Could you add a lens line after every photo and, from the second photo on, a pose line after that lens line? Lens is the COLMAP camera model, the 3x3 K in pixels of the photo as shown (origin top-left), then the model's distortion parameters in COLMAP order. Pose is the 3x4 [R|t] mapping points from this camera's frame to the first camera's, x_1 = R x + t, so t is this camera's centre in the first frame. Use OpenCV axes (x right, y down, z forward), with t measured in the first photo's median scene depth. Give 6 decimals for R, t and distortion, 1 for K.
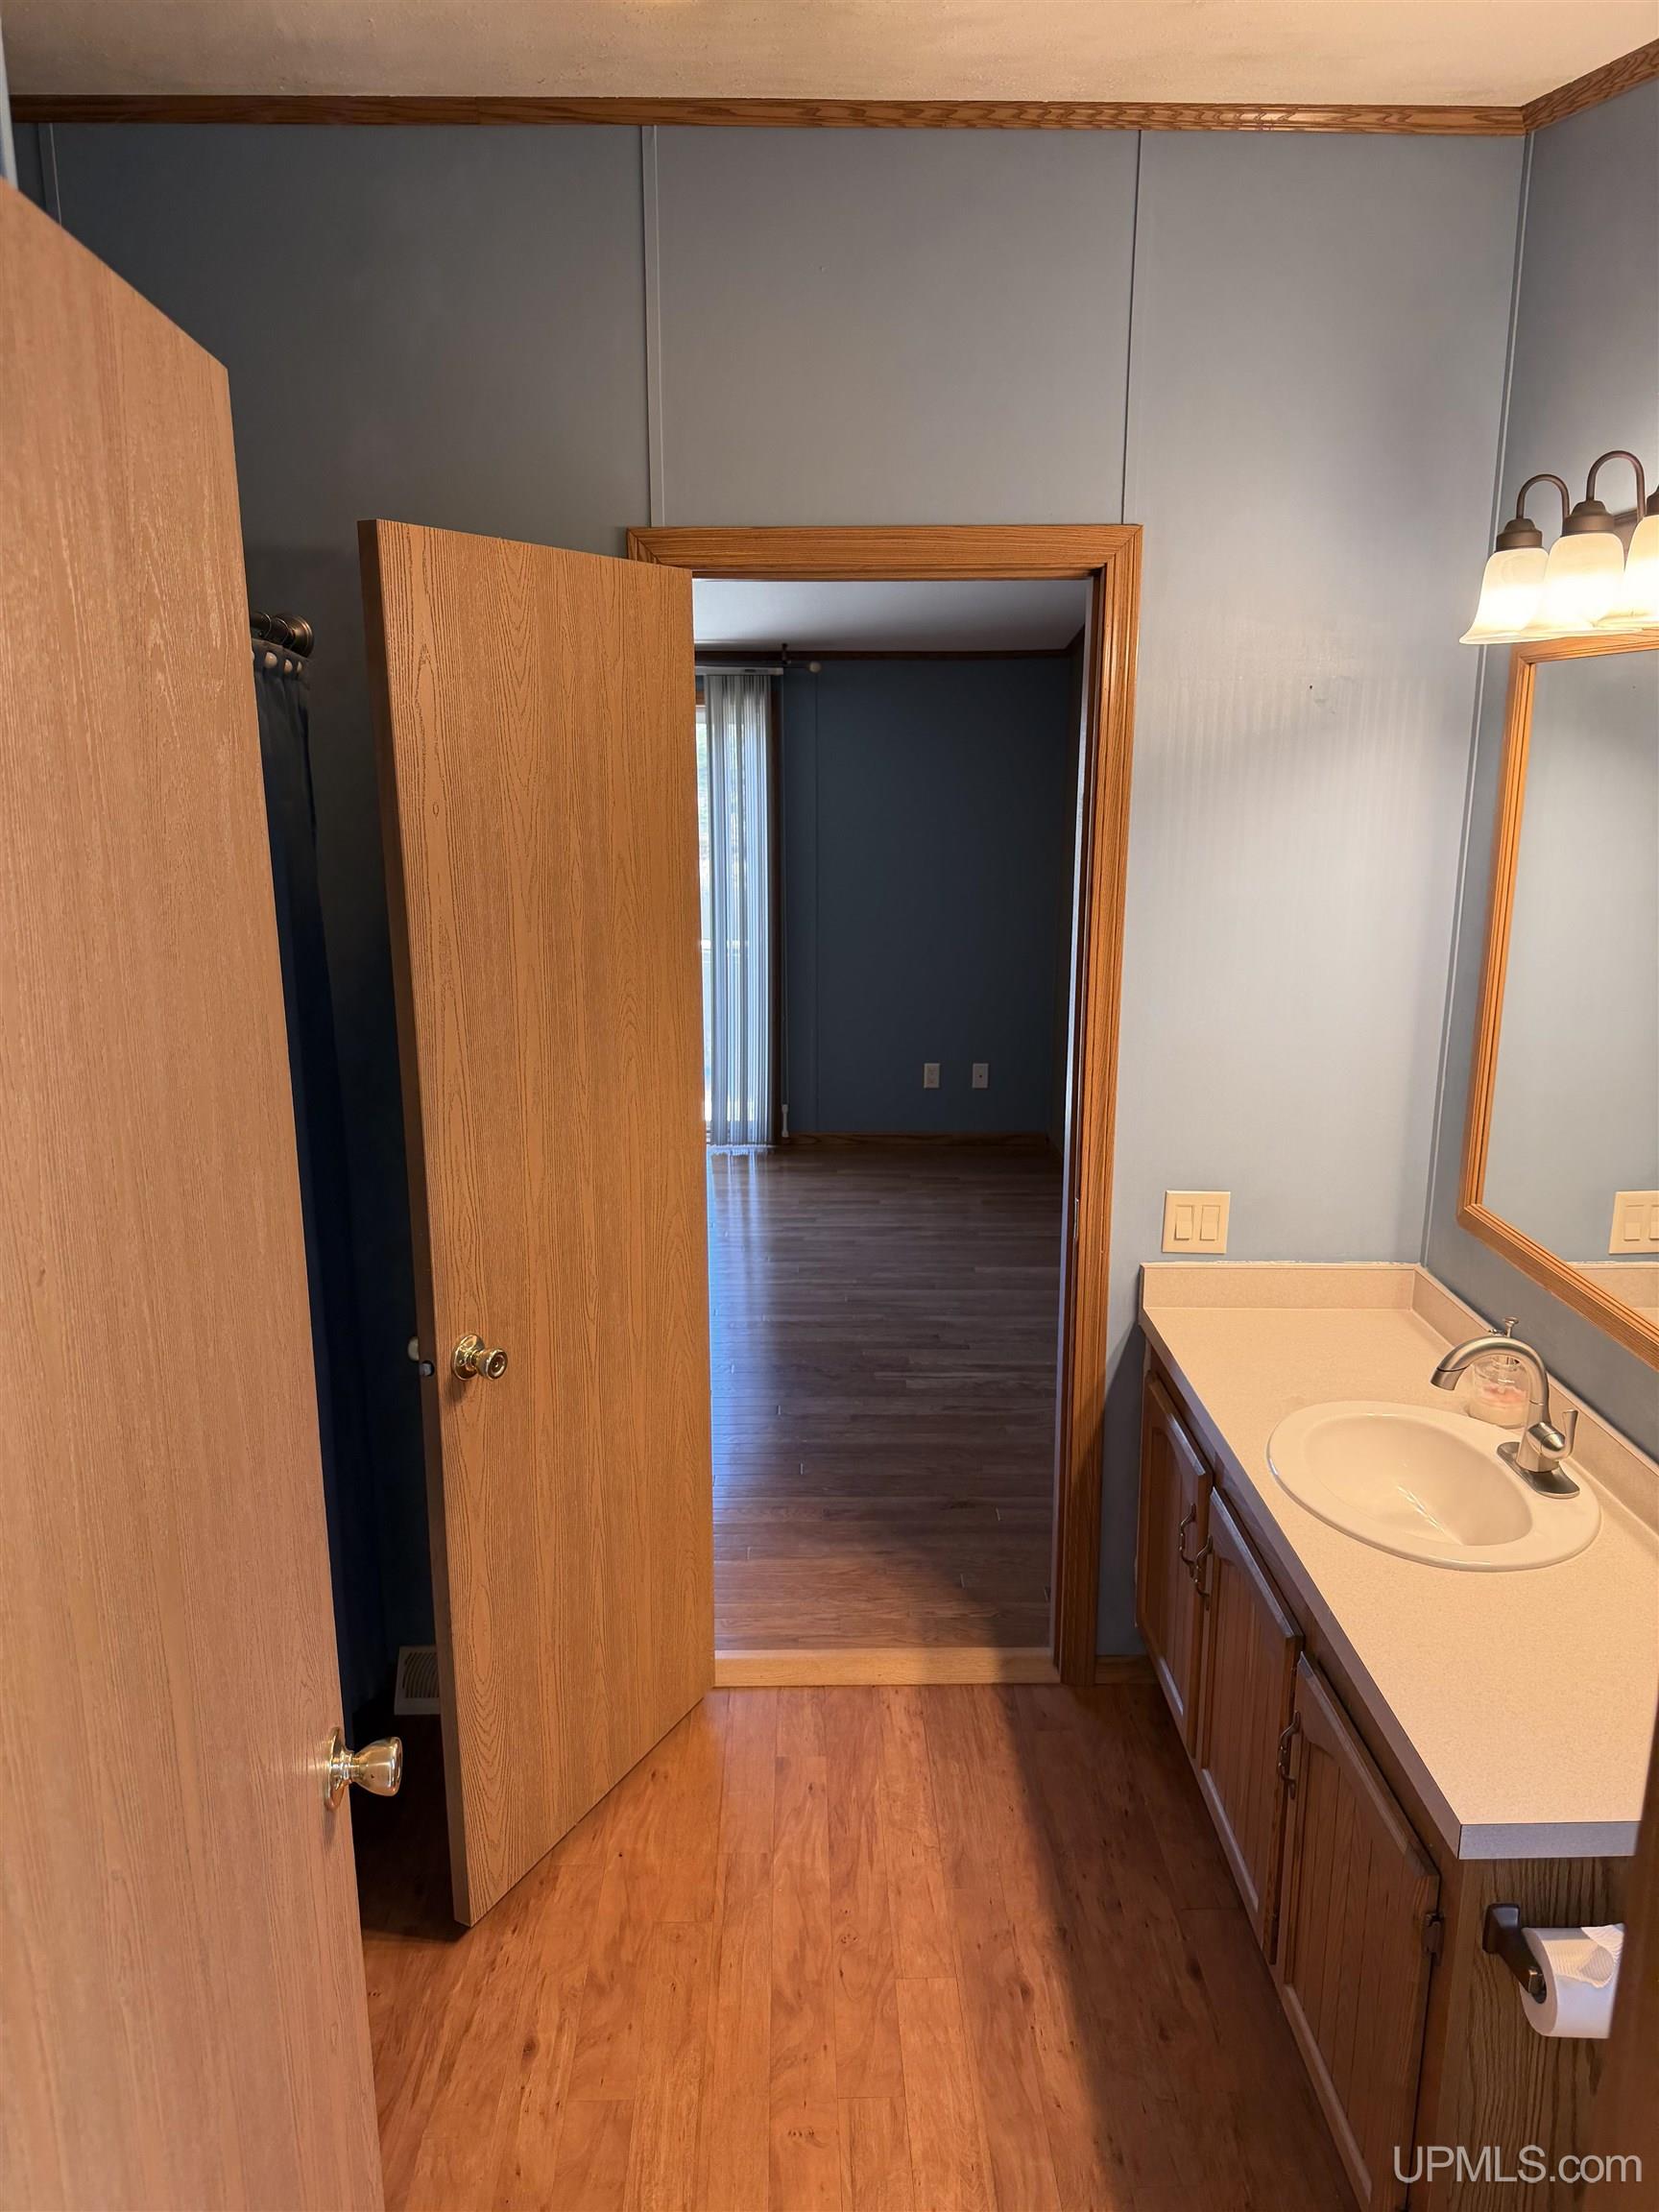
lens RADIAL K [[1559.1, 0, 829.1], [0, 1559.1, 1109.0], [0, 0, 1]] dist [0.038438, 0.000401]
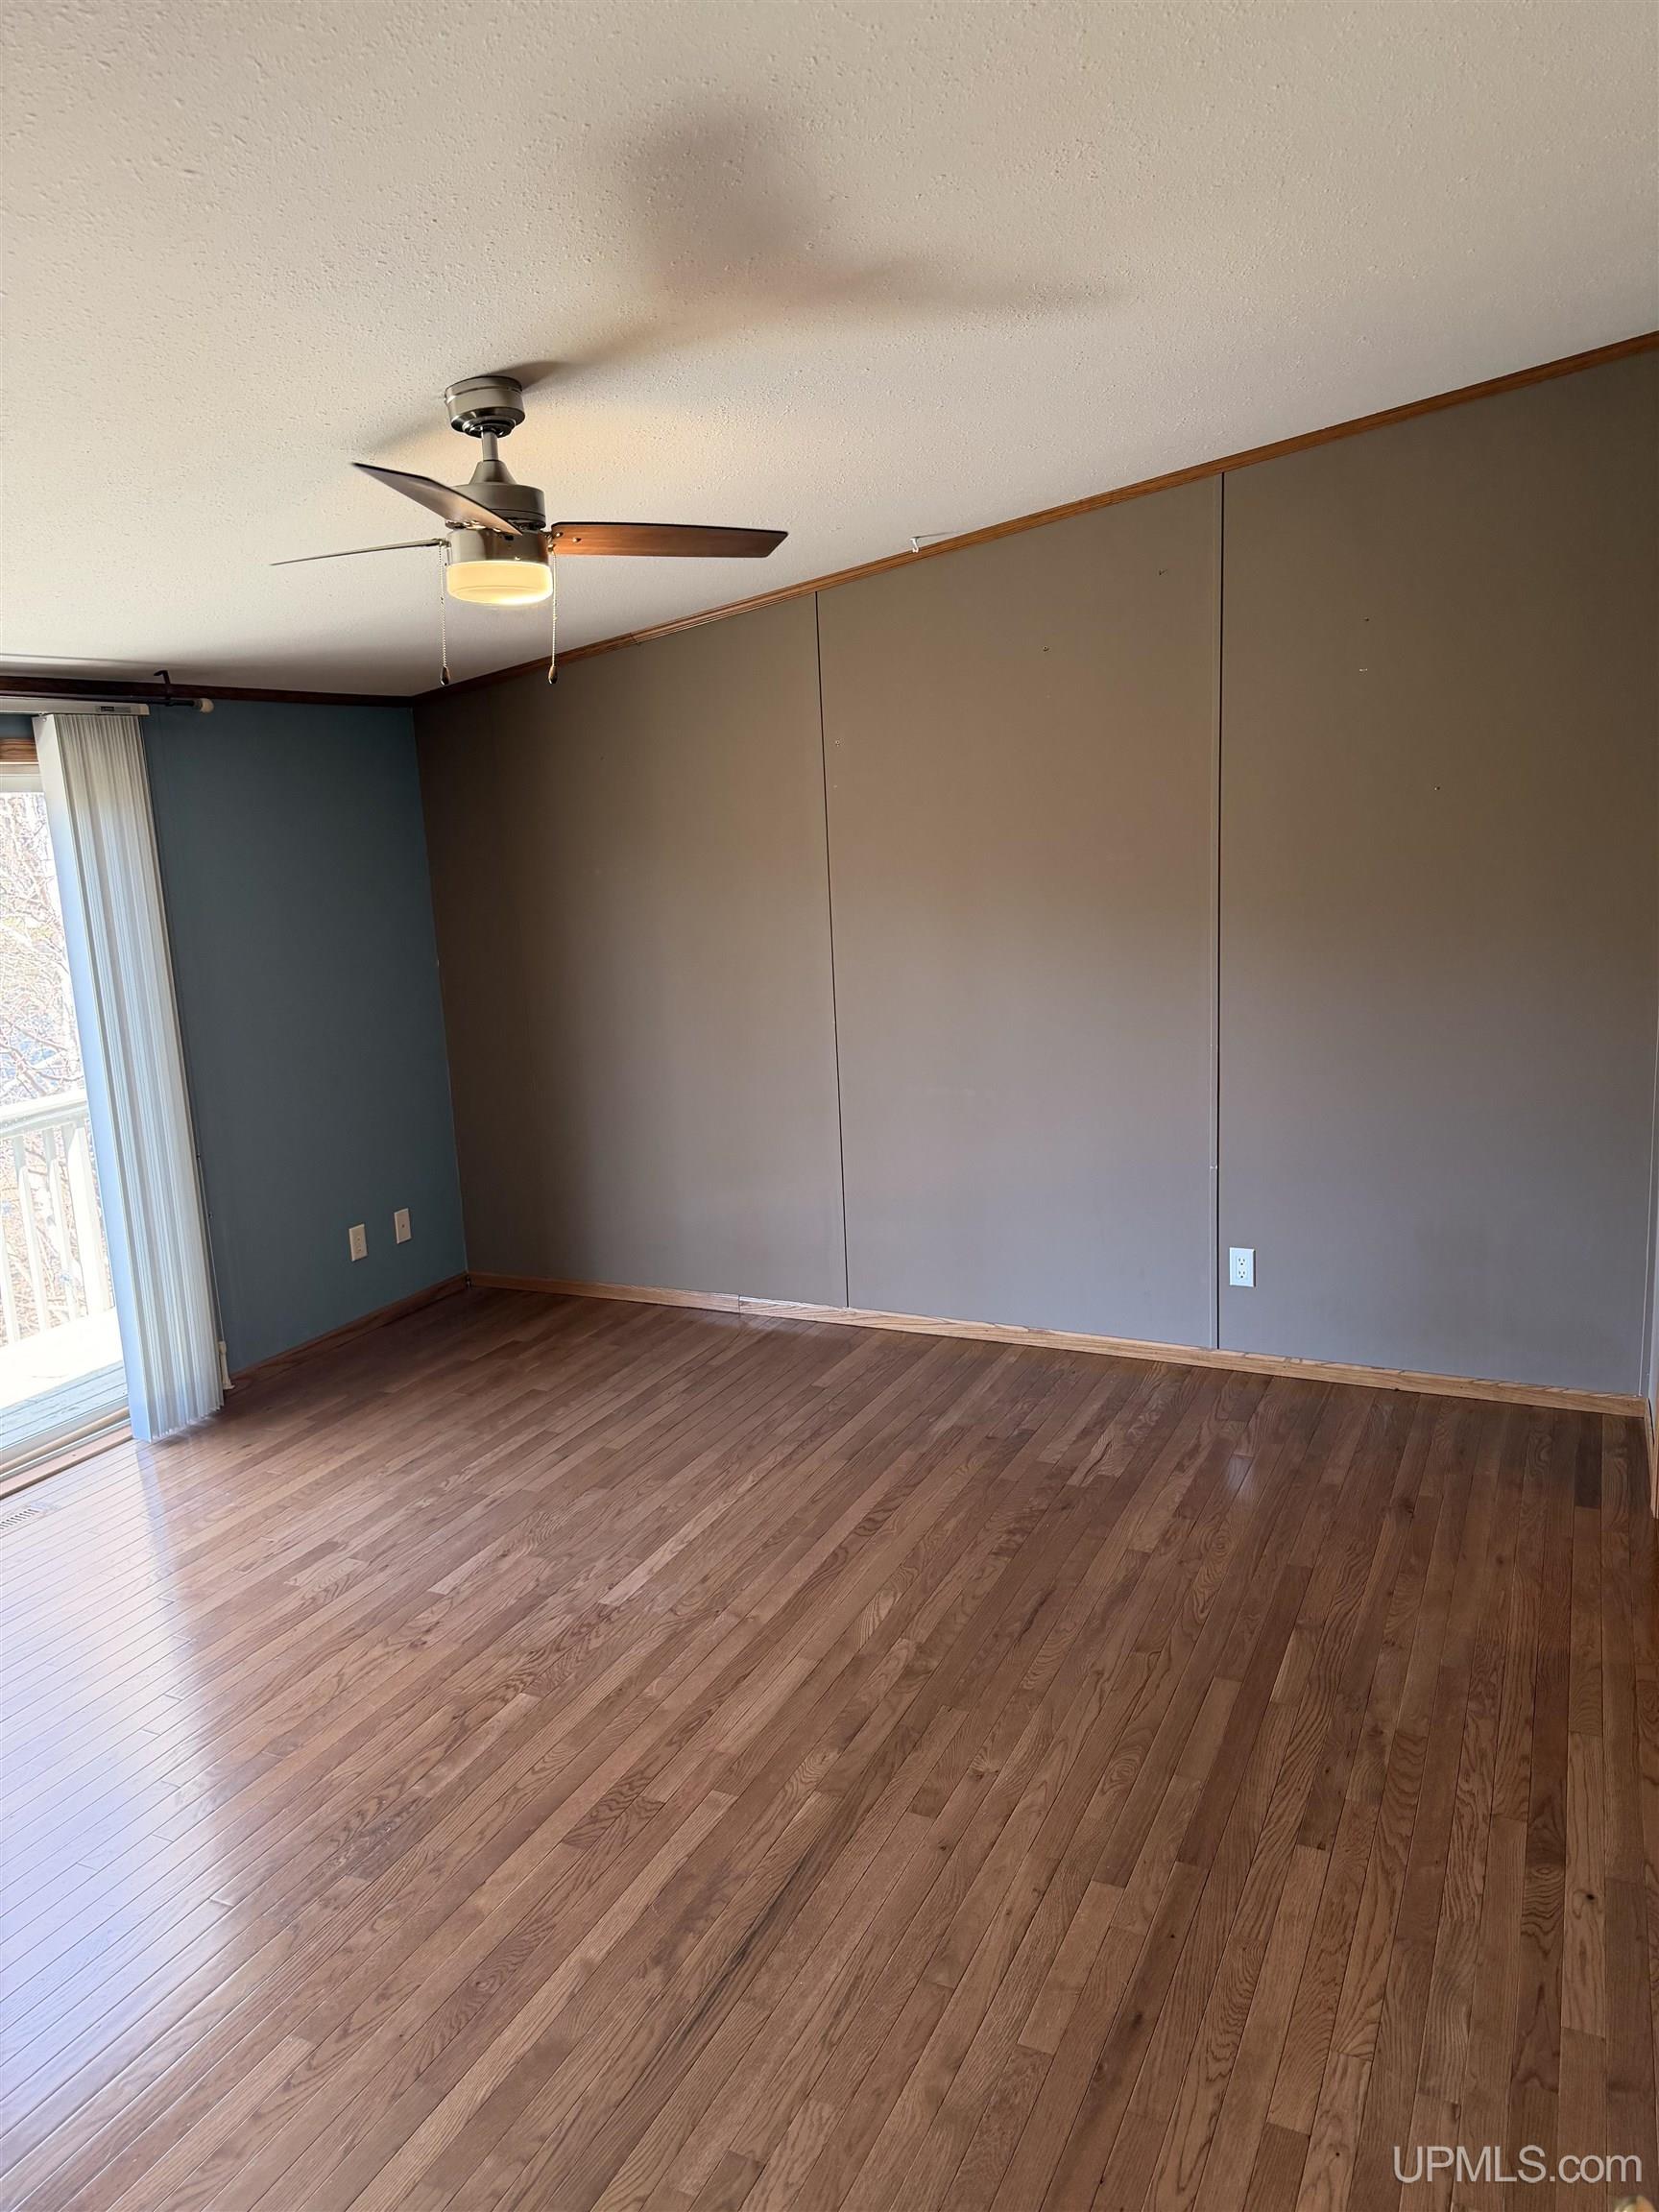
lens RADIAL K [[1559.1, 0, 833.1], [0, 1559.1, 1098.6], [0, 0, 1]] dist [0.038438, 0.000401]
pose [[0.445011, -0.194354, 0.874181, -0.563512], [0.256988, 0.962823, 0.083239, -0.108198], [-0.857859, 0.187612, 0.478413, 0.492557]]
